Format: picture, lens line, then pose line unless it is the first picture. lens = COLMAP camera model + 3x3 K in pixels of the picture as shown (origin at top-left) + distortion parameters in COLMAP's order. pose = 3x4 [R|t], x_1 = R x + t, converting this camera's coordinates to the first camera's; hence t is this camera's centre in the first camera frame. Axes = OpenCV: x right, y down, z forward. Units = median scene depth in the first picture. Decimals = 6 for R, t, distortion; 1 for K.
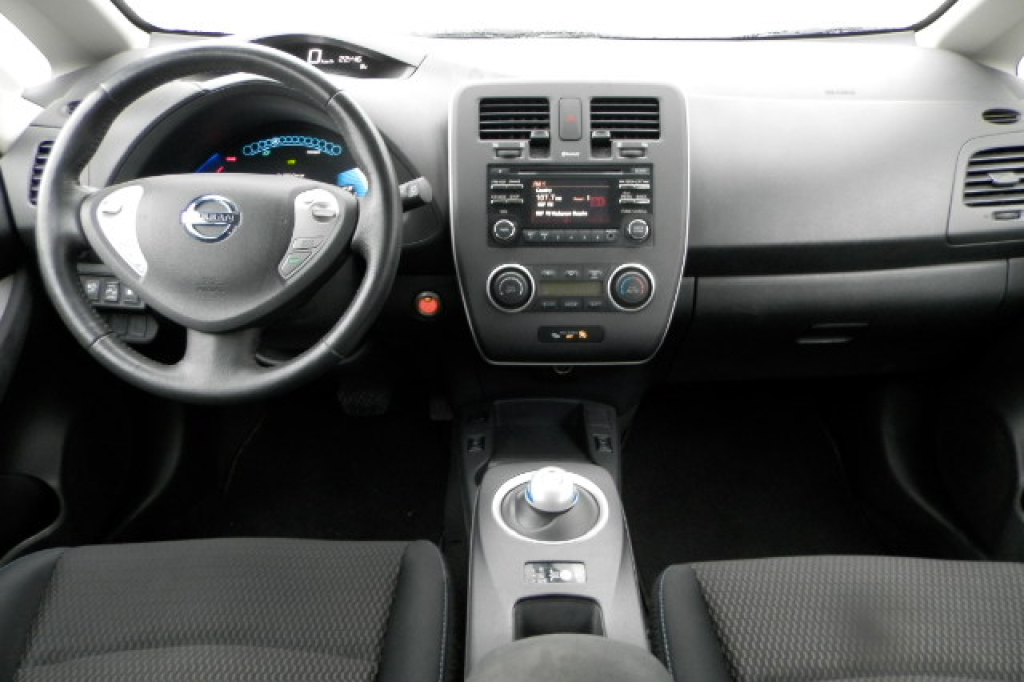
lens RADIAL K [[788.2, 0, 509.9], [0, 788.2, 332.3], [0, 0, 1]] dist [-0.000106, 0.002055]
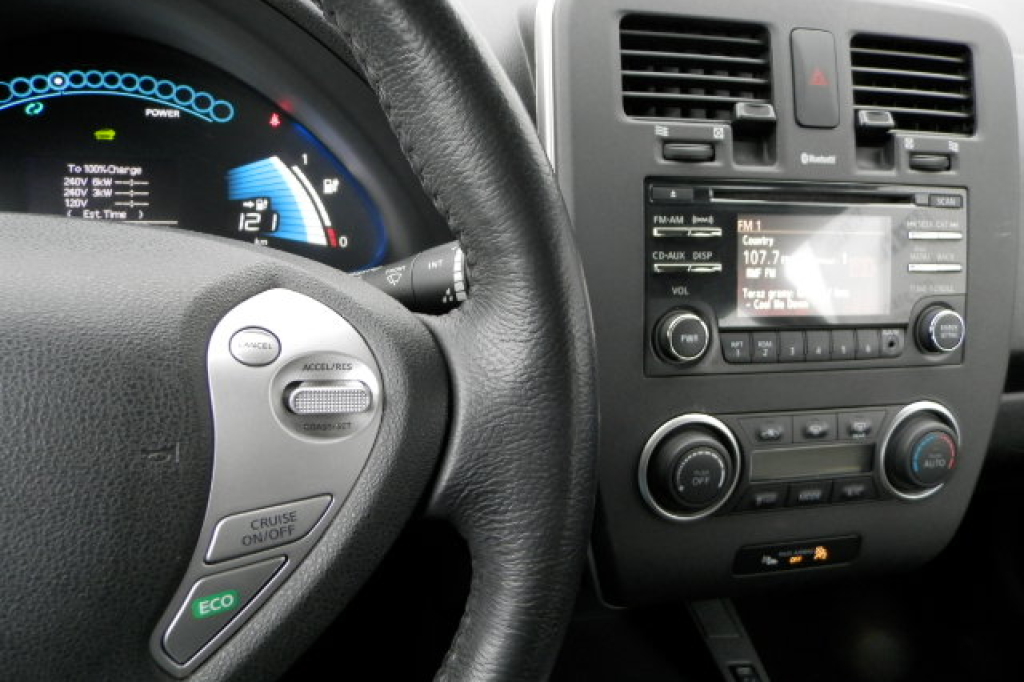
lens RADIAL K [[788.2, 0, 514.6], [0, 788.2, 331.2], [0, 0, 1]] dist [-0.000106, 0.002055]
pose [[0.964984, -0.016631, 0.261782, -0.202923], [0.000458, 0.998093, 0.061721, -0.157226], [-0.262309, -0.059440, 0.963151, 0.612574]]
